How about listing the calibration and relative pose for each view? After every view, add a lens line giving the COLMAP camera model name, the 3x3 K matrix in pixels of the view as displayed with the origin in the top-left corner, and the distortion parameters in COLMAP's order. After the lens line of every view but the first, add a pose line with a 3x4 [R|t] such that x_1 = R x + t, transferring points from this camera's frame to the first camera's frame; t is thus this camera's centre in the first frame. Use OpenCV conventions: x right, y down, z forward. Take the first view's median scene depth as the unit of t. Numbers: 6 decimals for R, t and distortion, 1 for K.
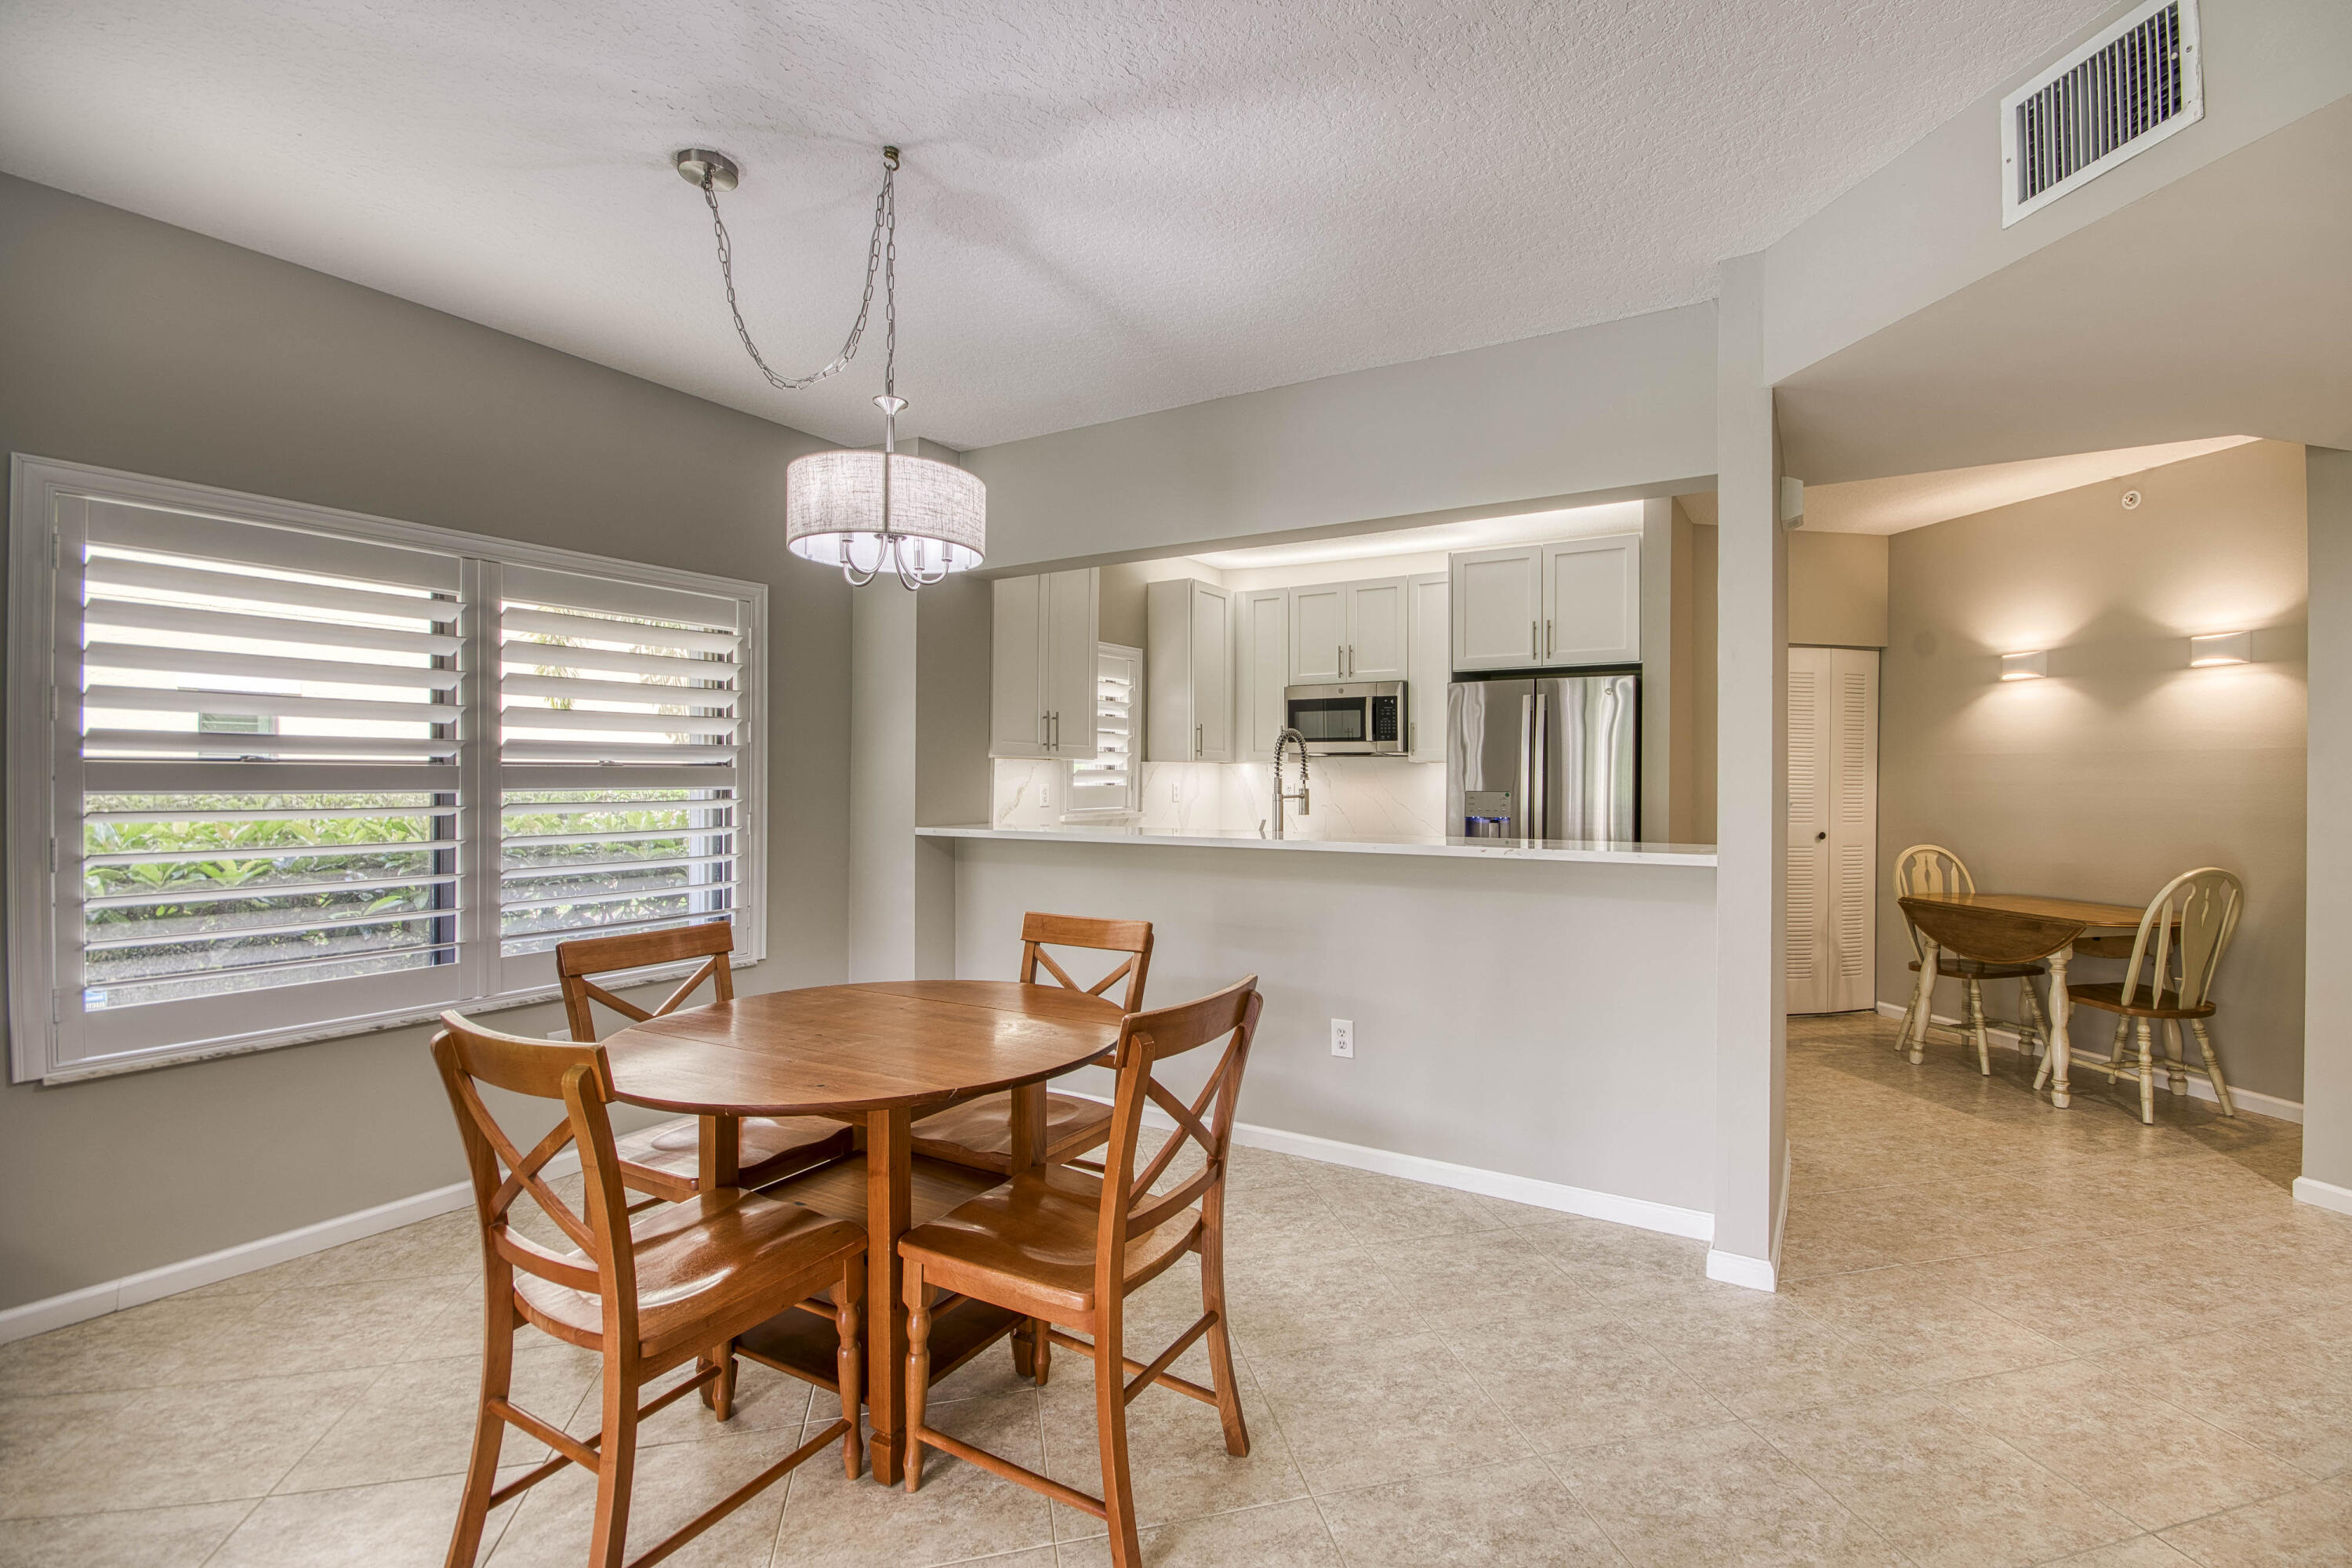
lens RADIAL K [[1052.6, 0, 1194.5], [0, 1052.6, 769.5], [0, 0, 1]] dist [0.001689, -0.006180]
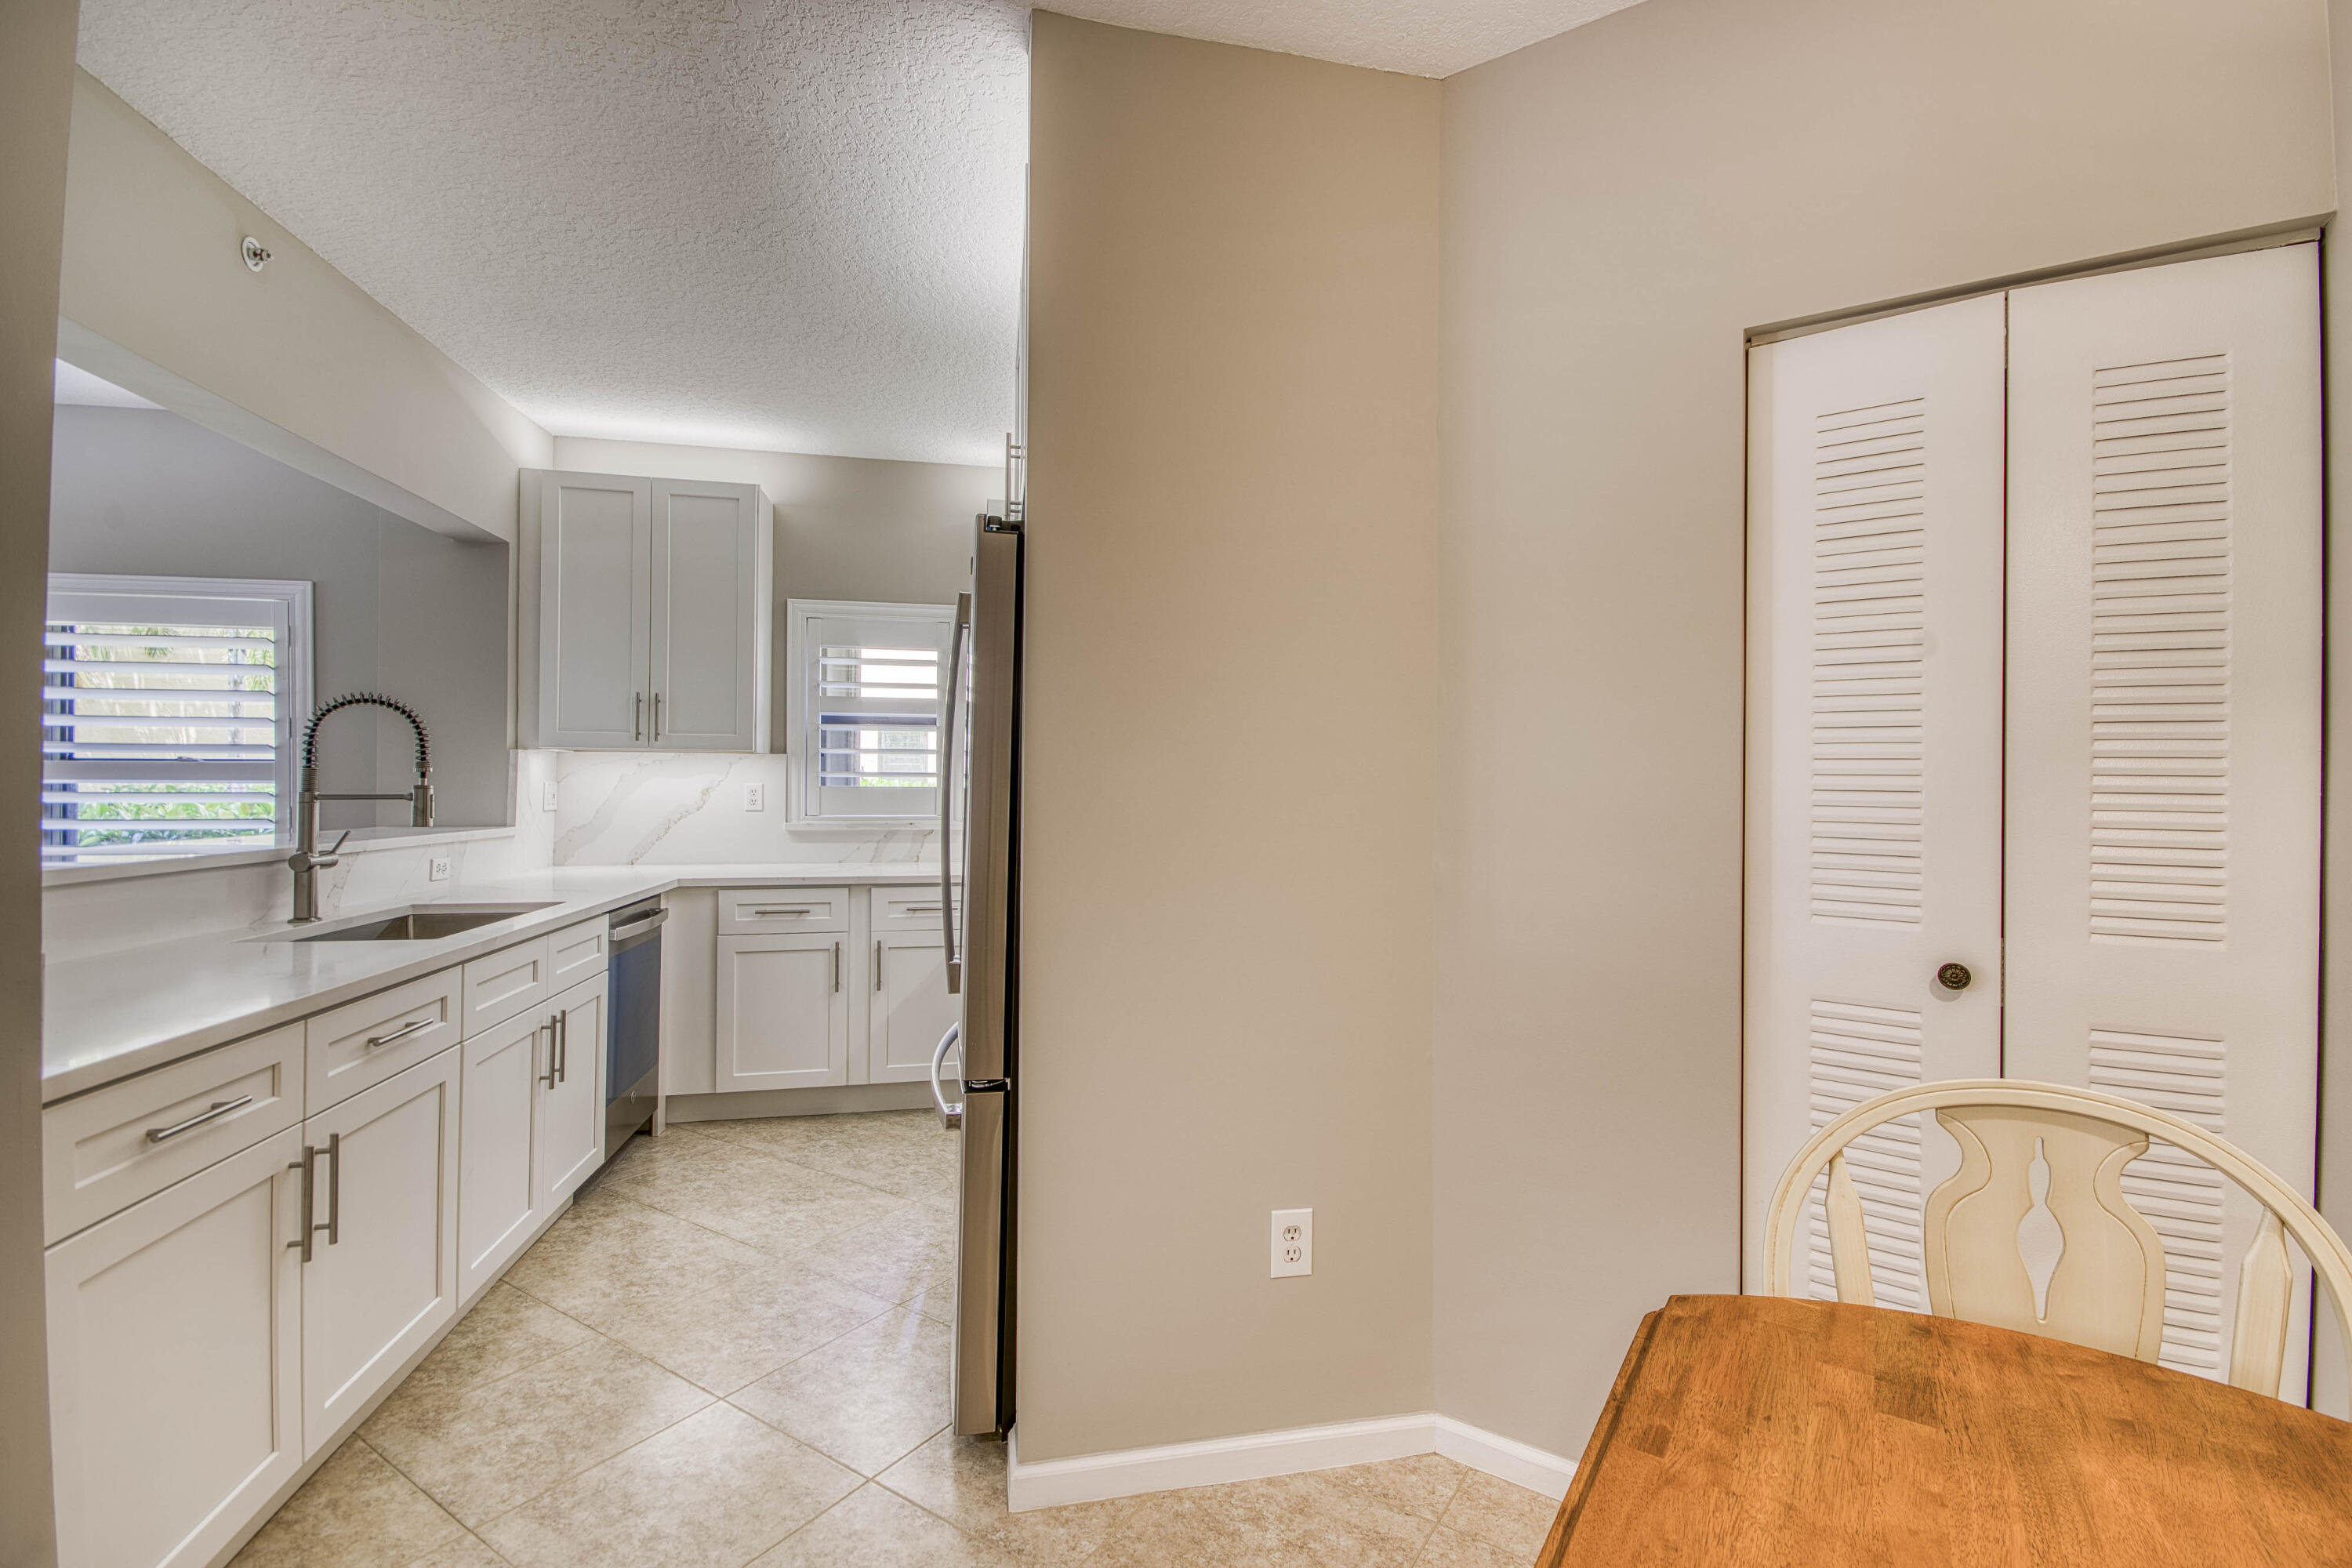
lens RADIAL K [[1052.6, 0, 1190.6], [0, 1052.6, 775.0], [0, 0, 1]] dist [0.001689, -0.006180]
pose [[0.702334, -0.003559, -0.711839, 0.914959], [-0.002165, 0.999972, -0.007135, 0.017056], [0.711845, 0.006553, 0.702306, 0.930107]]
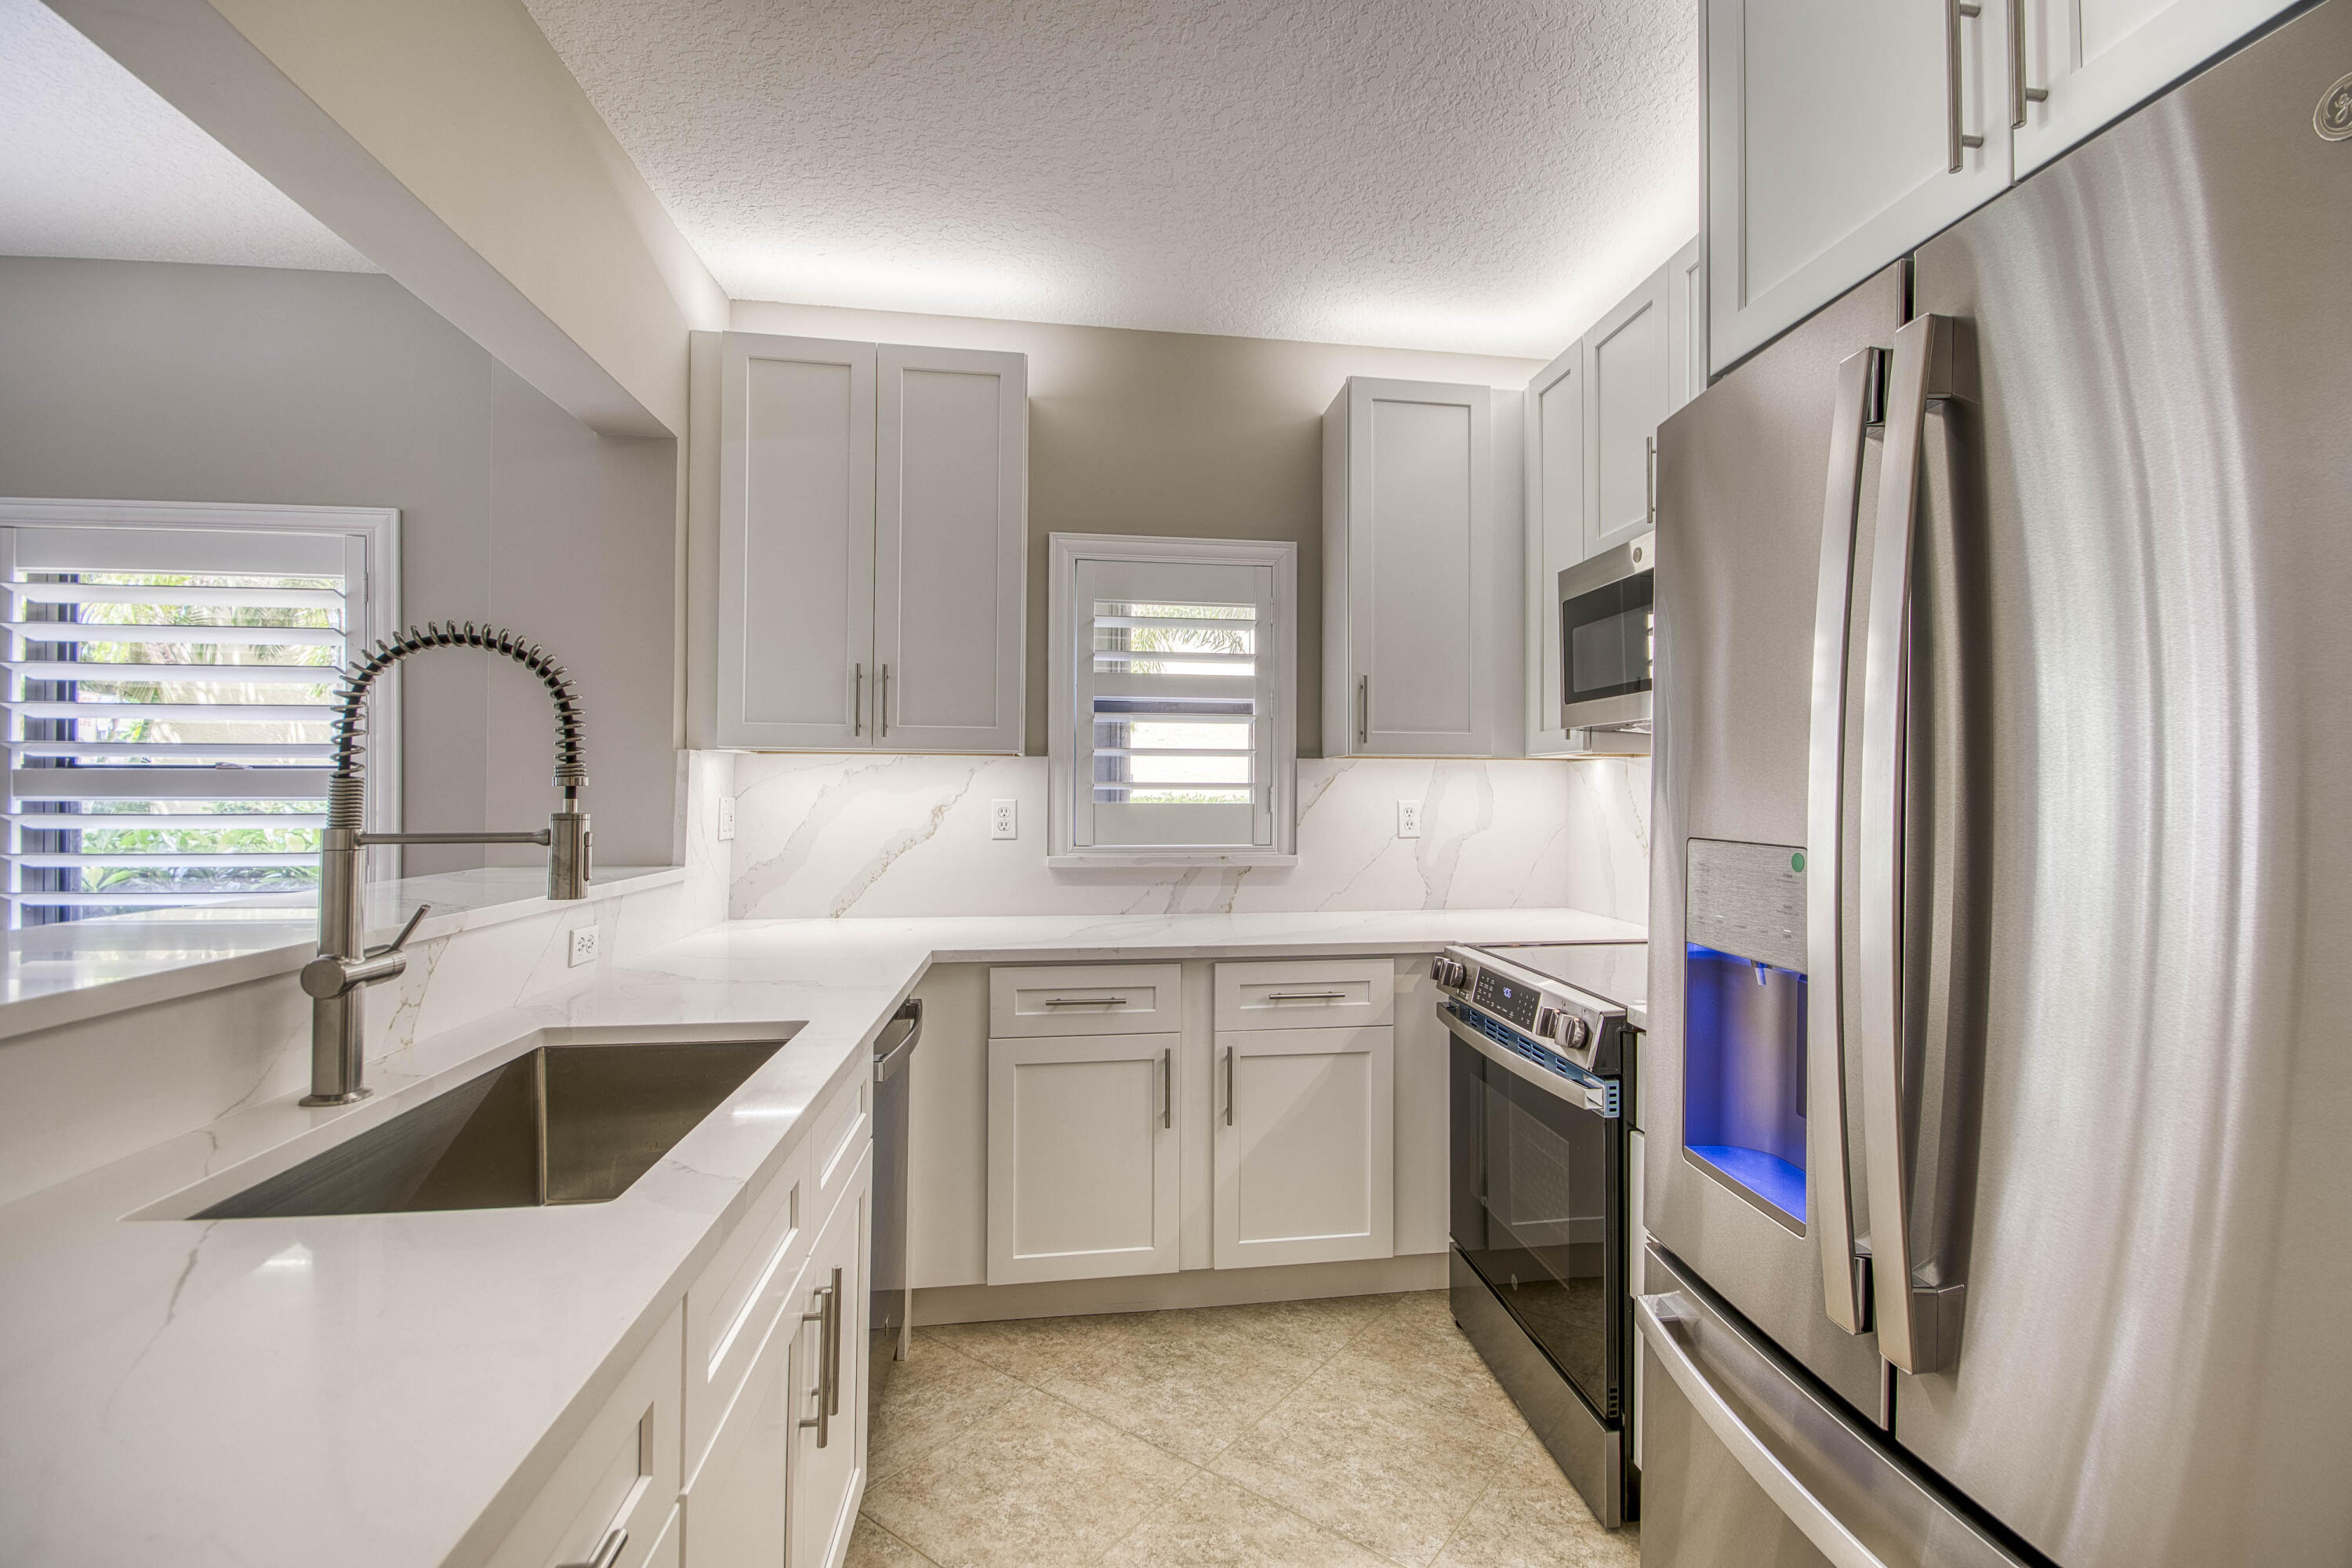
lens RADIAL K [[1052.6, 0, 1181.5], [0, 1052.6, 774.2], [0, 0, 1]] dist [0.001689, -0.006180]
pose [[0.643806, -0.011288, -0.765105, 0.472925], [-0.001080, 0.999877, -0.015661, 0.012672], [0.765188, 0.010909, 0.643715, 0.986642]]
